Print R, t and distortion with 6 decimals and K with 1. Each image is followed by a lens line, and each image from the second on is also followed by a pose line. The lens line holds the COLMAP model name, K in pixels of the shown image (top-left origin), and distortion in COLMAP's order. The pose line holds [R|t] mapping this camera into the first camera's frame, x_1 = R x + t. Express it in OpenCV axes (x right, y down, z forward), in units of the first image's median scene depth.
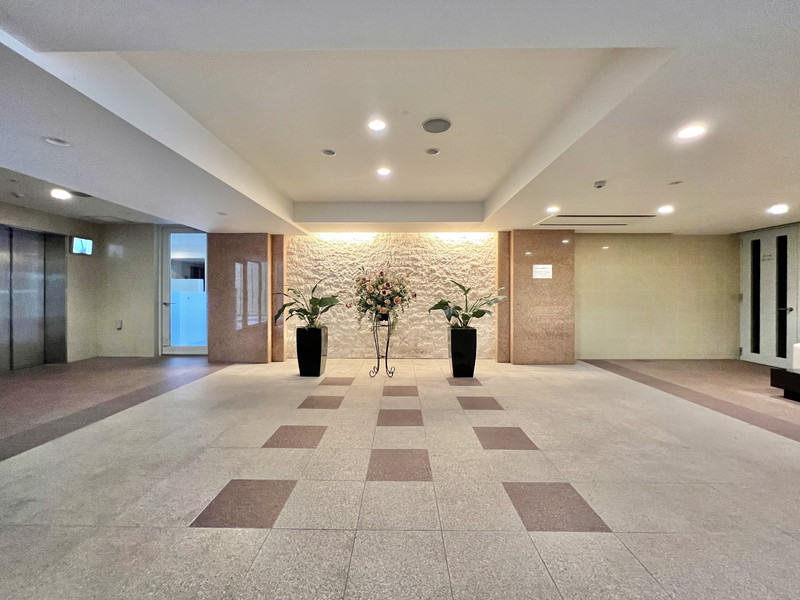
lens RADIAL K [[323.9, 0, 399.1], [0, 323.9, 295.5], [0, 0, 1]] dist [-0.003673, -0.000561]
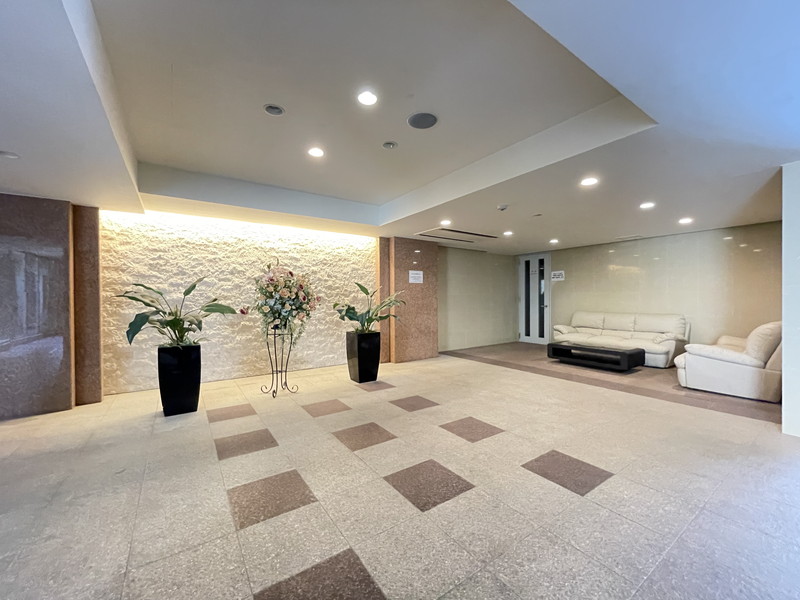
lens RADIAL K [[320.9, 0, 398.5], [0, 320.9, 301.9], [0, 0, 1]] dist [-0.000950, -0.000095]
pose [[0.821661, -0.012123, 0.569847, -0.236201], [0.008173, 0.999922, 0.009487, 0.000912], [-0.569918, -0.003138, 0.821696, 0.124473]]
